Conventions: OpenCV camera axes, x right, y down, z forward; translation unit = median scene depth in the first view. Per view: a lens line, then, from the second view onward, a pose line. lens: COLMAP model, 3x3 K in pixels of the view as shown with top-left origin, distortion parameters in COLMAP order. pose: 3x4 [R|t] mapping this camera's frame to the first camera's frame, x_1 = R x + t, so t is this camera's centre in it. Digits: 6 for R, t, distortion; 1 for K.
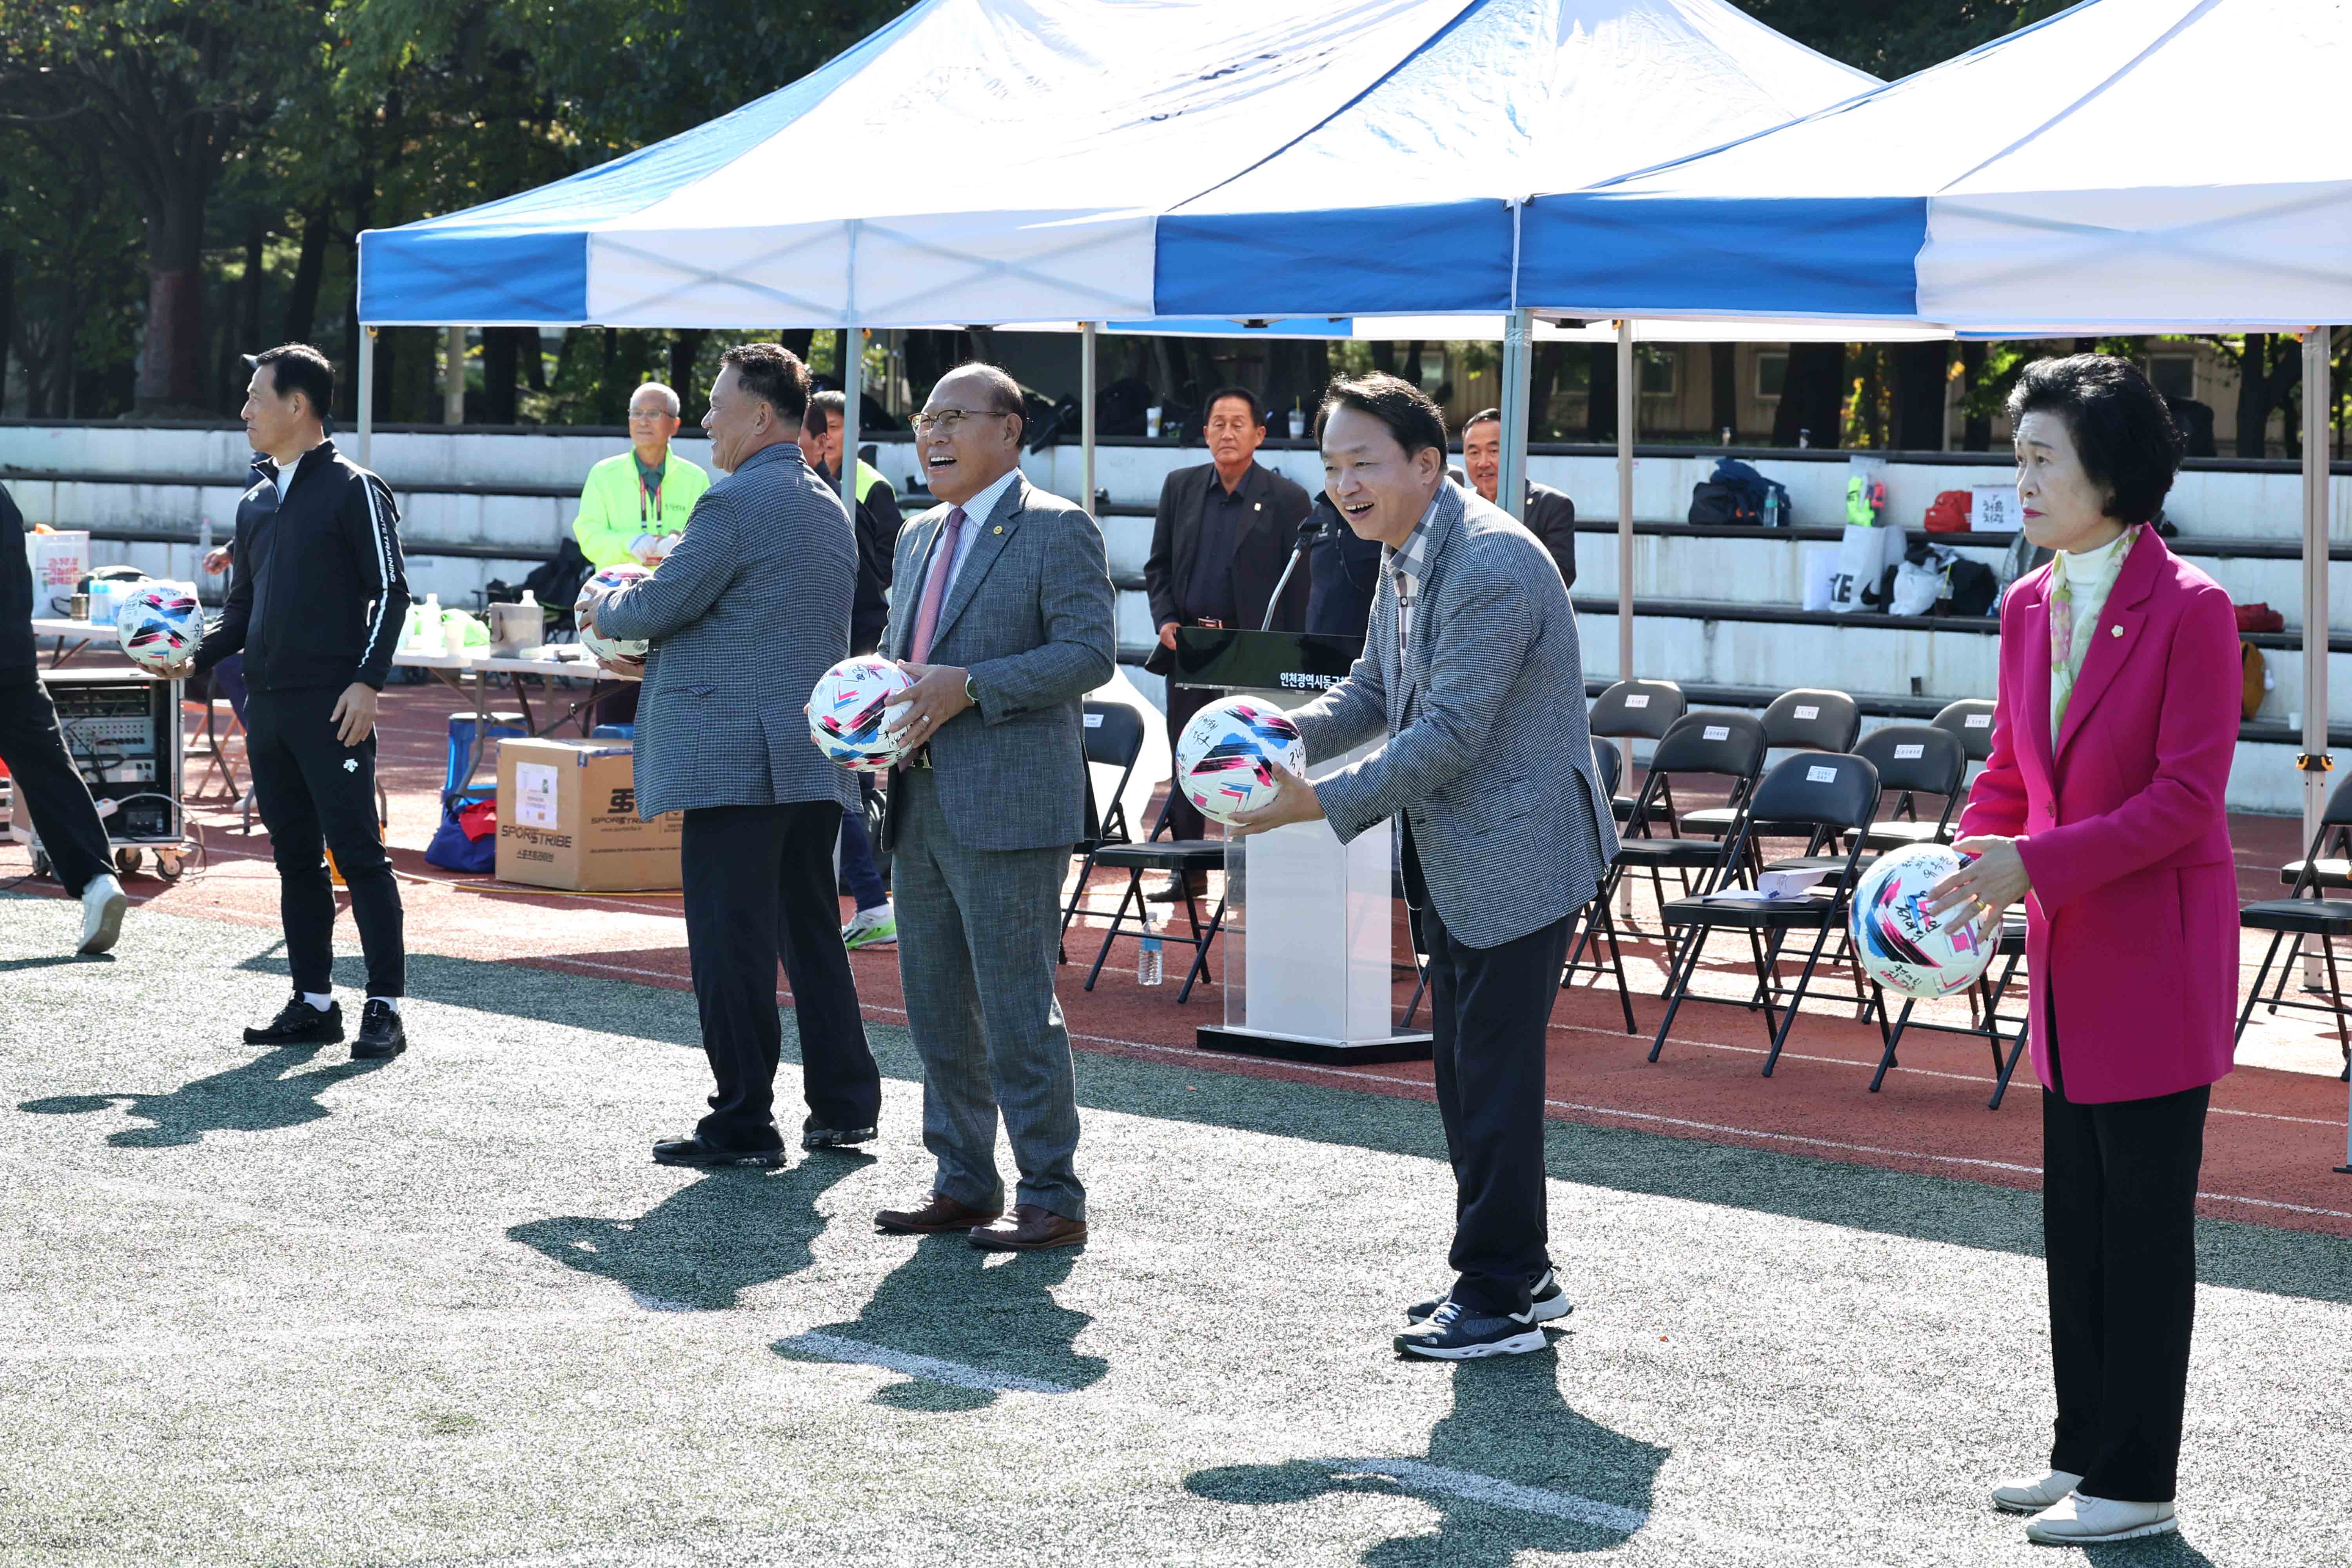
lens RADIAL K [[6074.5, 0, 1184.4], [0, 6074.5, 776.6], [0, 0, 1]] dist [-0.159964, 0.000000]
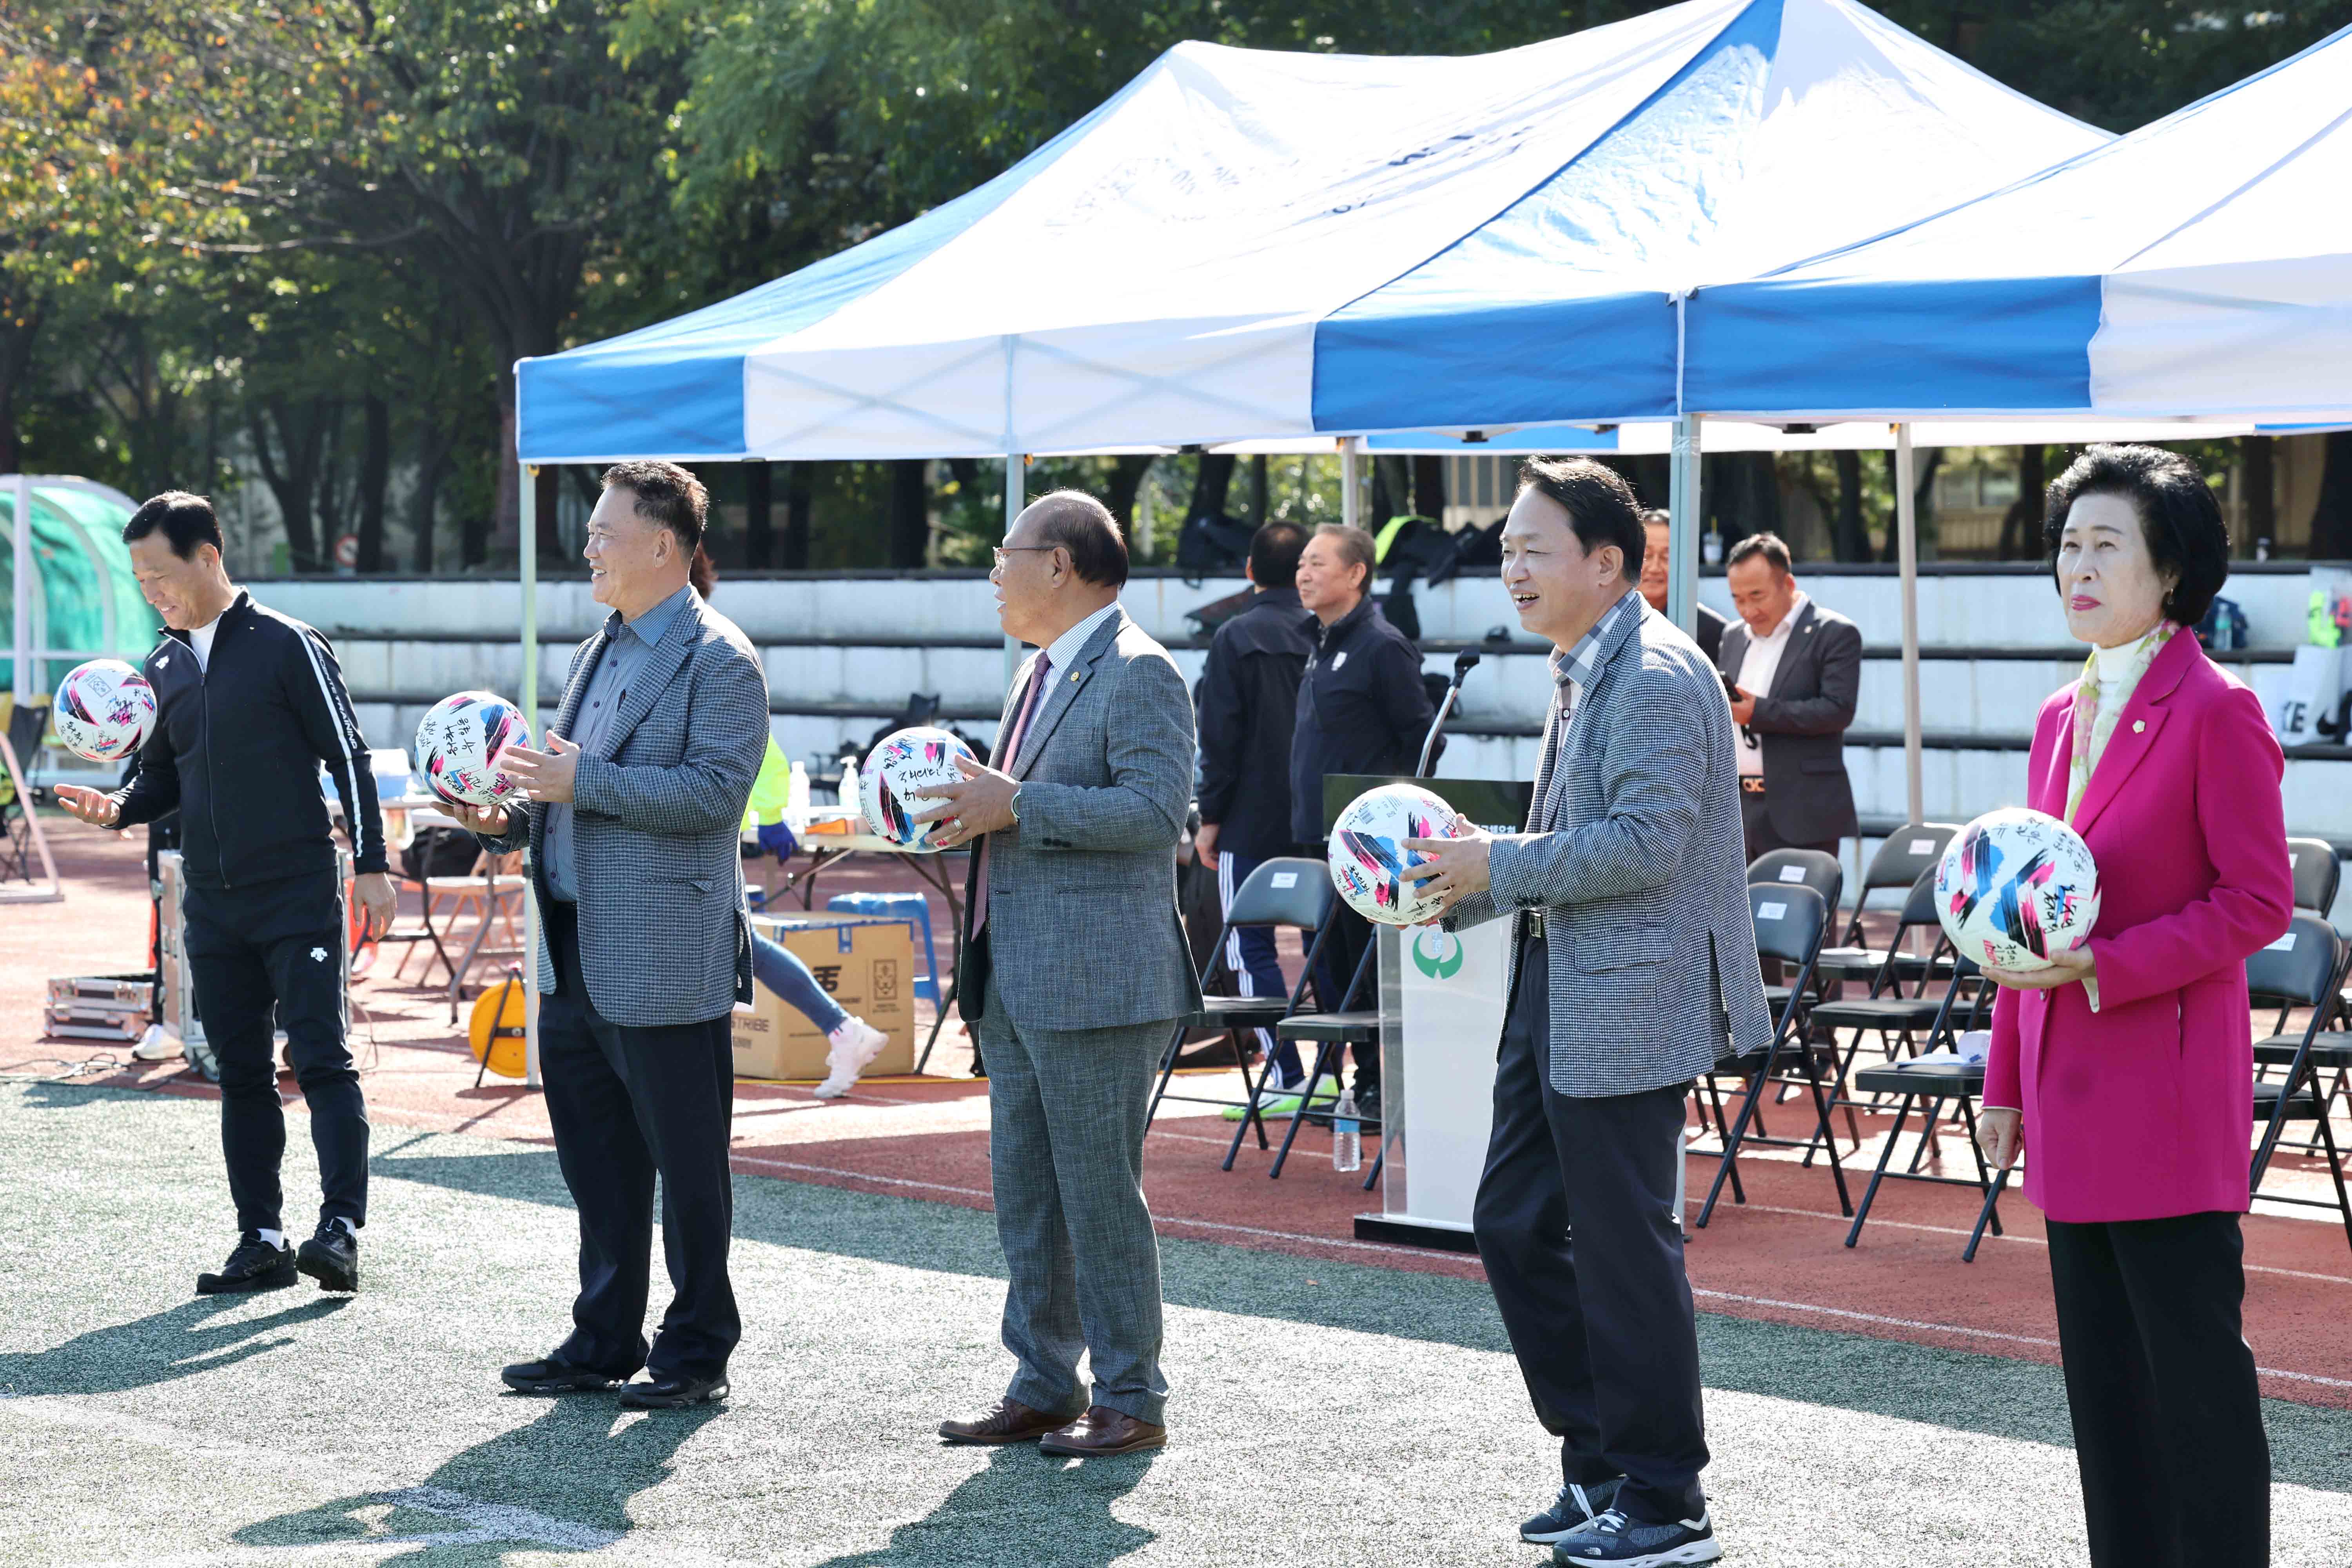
lens RADIAL K [[6759.6, 0, 1170.8], [0, 6759.6, 785.3], [0, 0, 1]] dist [0.271248, 0.000000]
pose [[0.996089, -0.020907, -0.085842, 0.061418], [0.018790, 0.999501, -0.025396, 0.002194], [0.086330, 0.023684, 0.995985, -0.009266]]
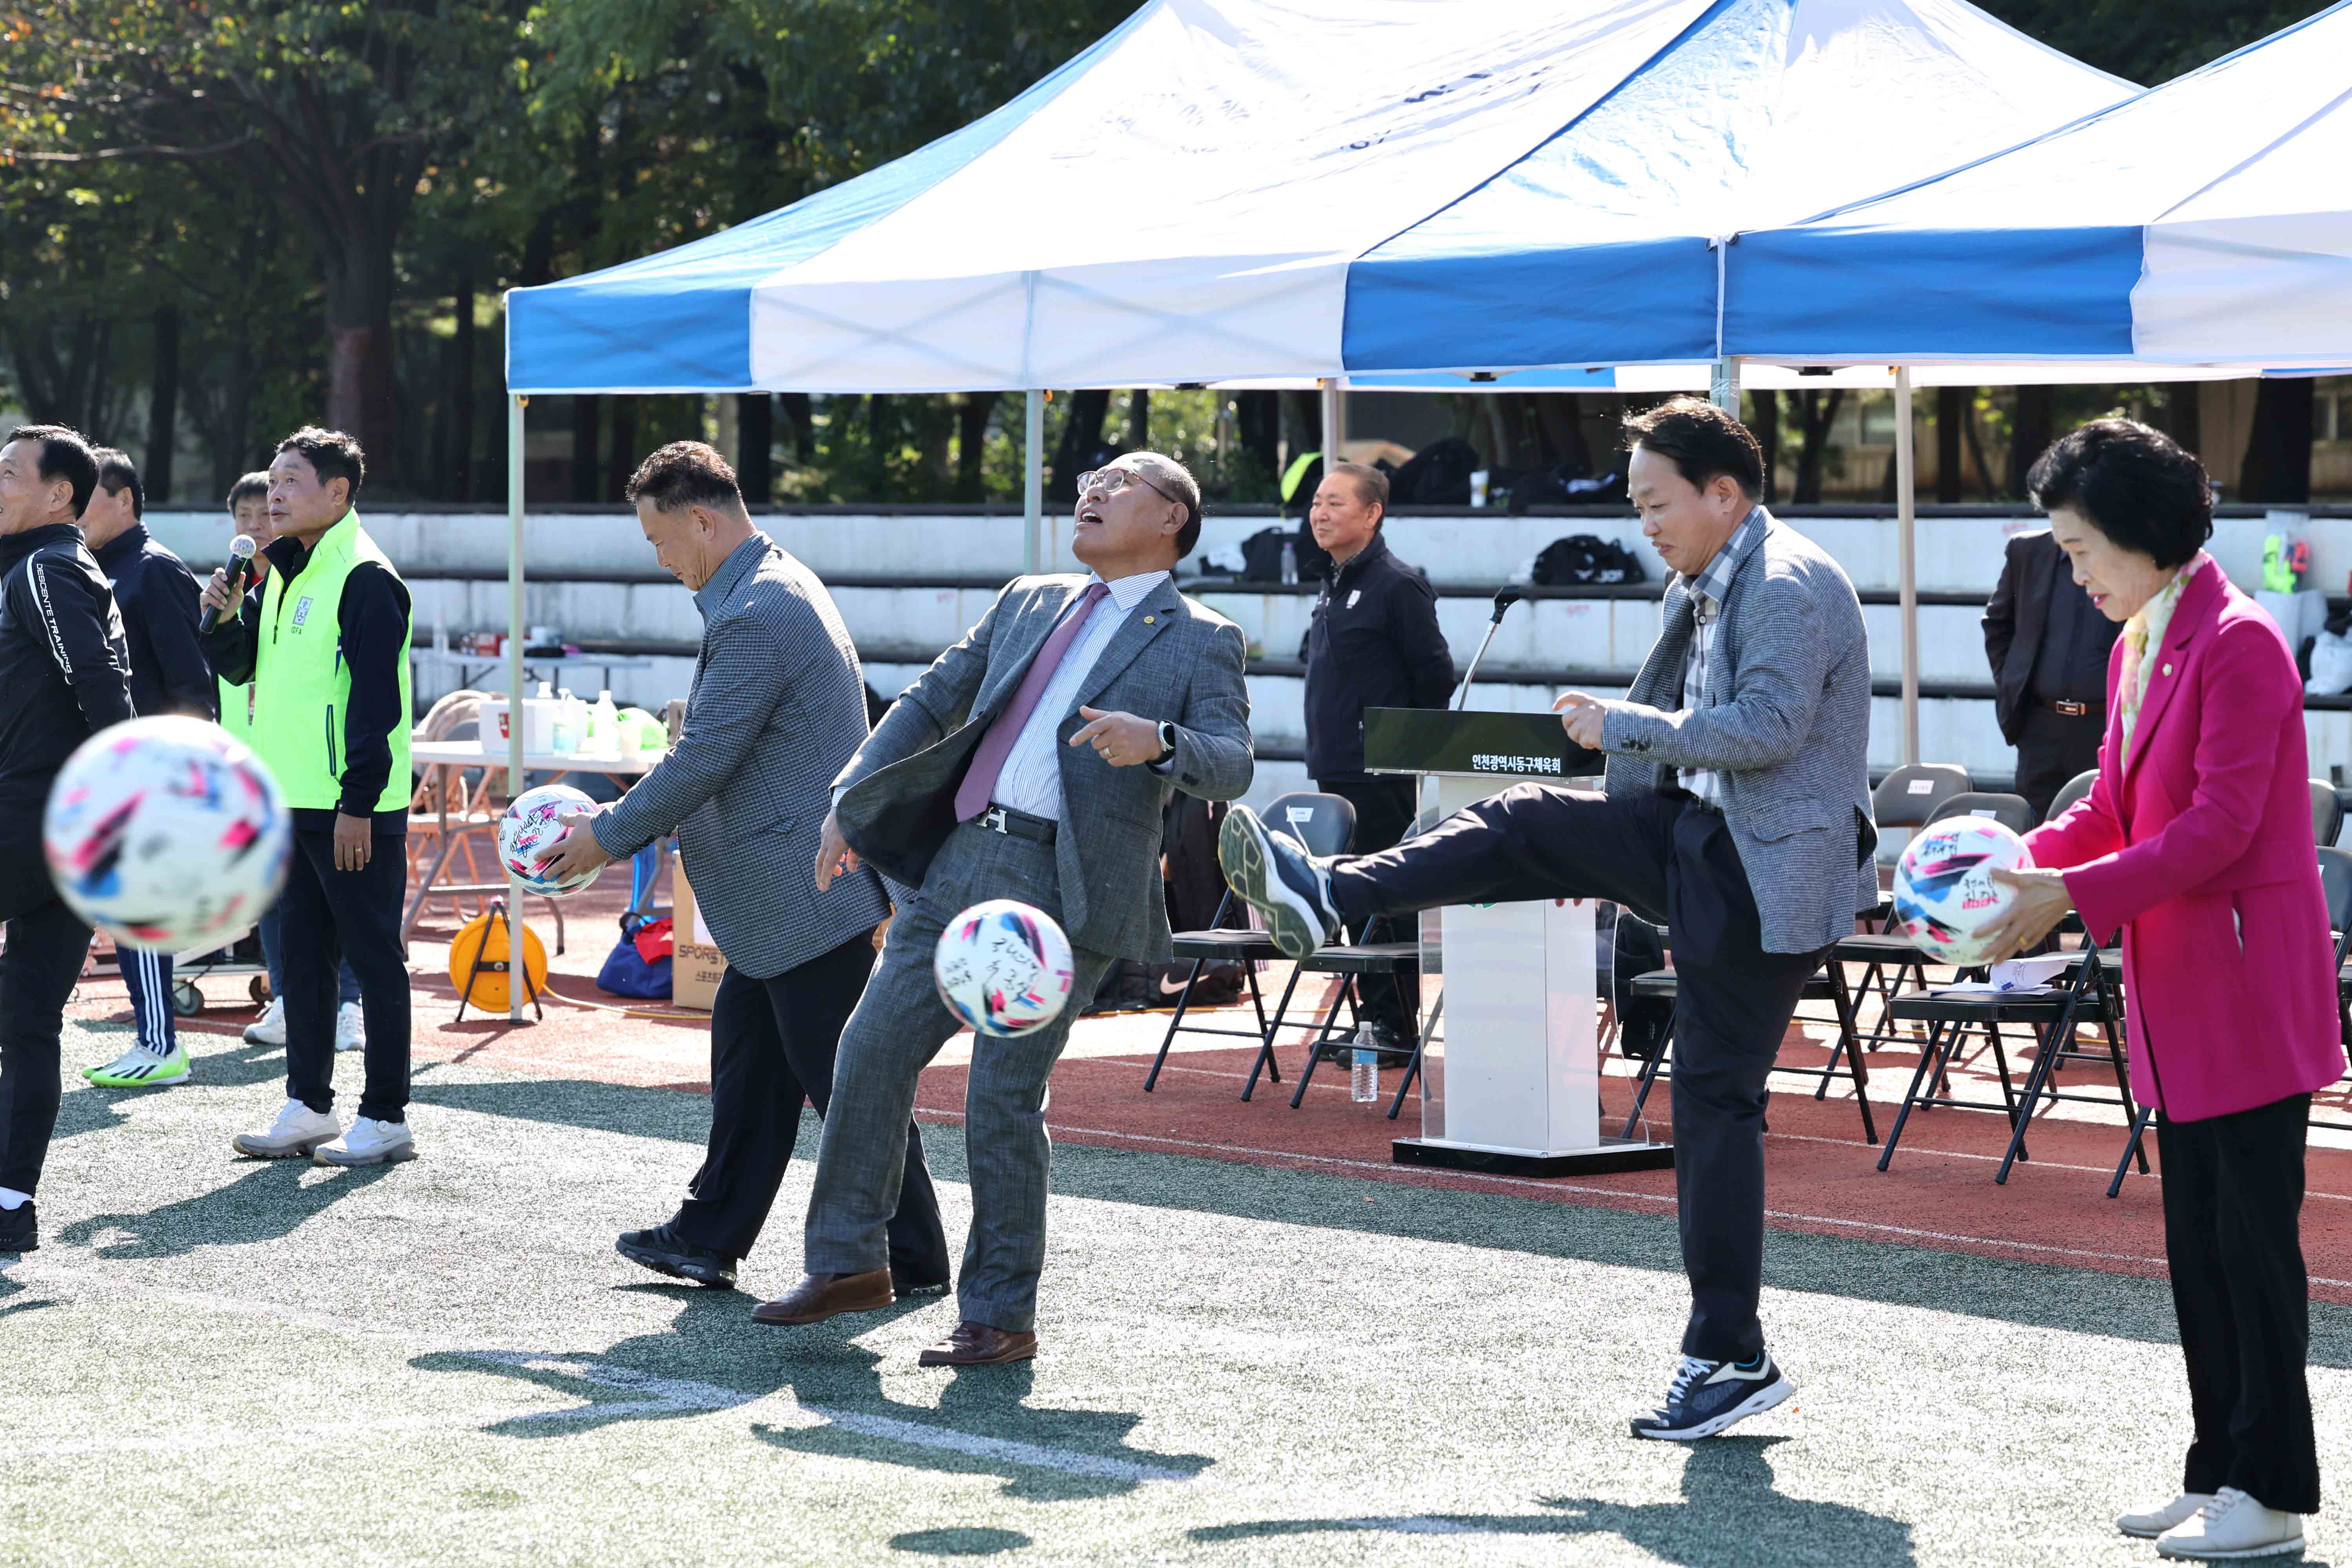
lens RADIAL K [[7283.3, 0, 1184.7], [0, 7283.3, 788.0], [0, 0, 1]] dist [0.366784, 0.000000]
pose [[0.998203, -0.014412, -0.058165, 0.035144], [0.013366, 0.999743, -0.018332, 0.007463], [0.058414, 0.017521, 0.998139, -0.109075]]
